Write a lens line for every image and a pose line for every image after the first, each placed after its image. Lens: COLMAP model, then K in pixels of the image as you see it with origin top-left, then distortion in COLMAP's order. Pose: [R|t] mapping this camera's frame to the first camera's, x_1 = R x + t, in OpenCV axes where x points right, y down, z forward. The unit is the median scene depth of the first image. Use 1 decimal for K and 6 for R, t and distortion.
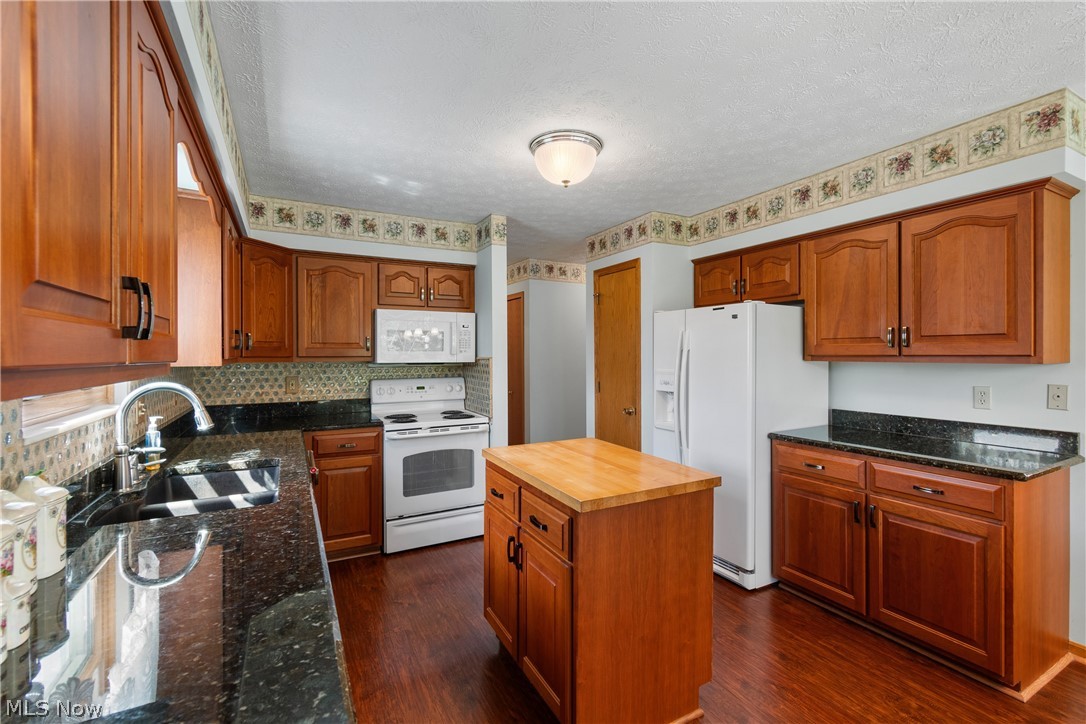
lens RADIAL K [[476.5, 0, 552.0], [0, 476.5, 360.0], [0, 0, 1]] dist [0.000181, -0.000113]
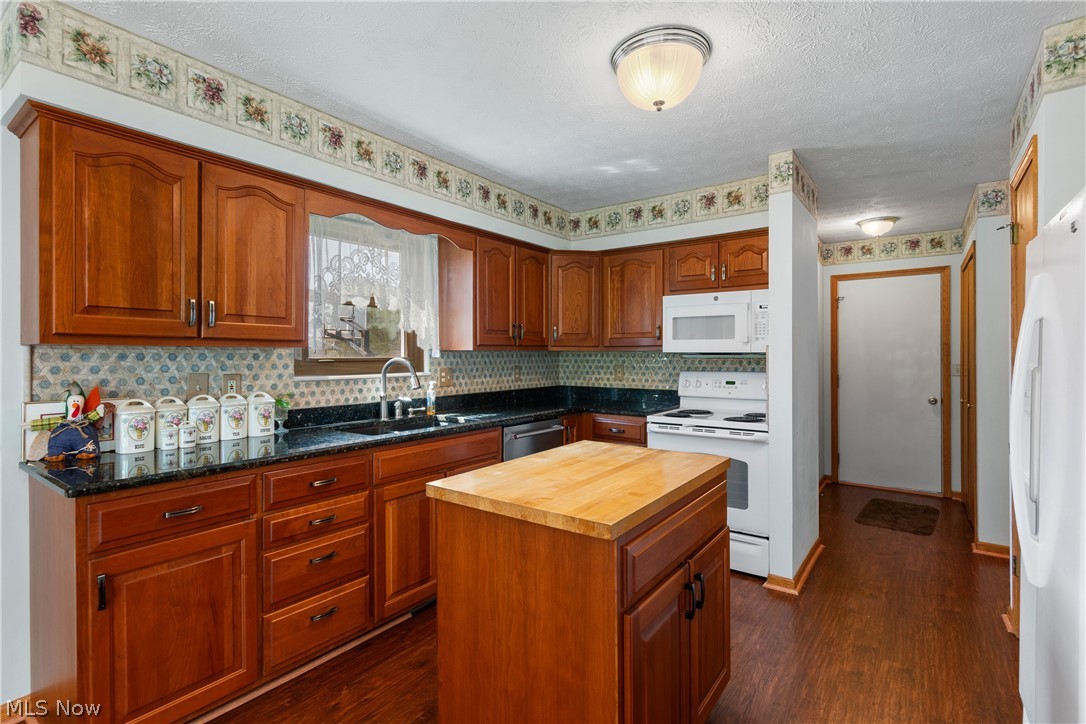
lens RADIAL K [[514.9, 0, 543.0], [0, 514.9, 362.0], [0, 0, 1]] dist [0.000153, 0.000158]
pose [[0.421119, 0.014245, -0.906893, 0.482406], [-0.012168, 0.999875, 0.010056, 0.018362], [0.906924, 0.006800, 0.421240, 0.346232]]
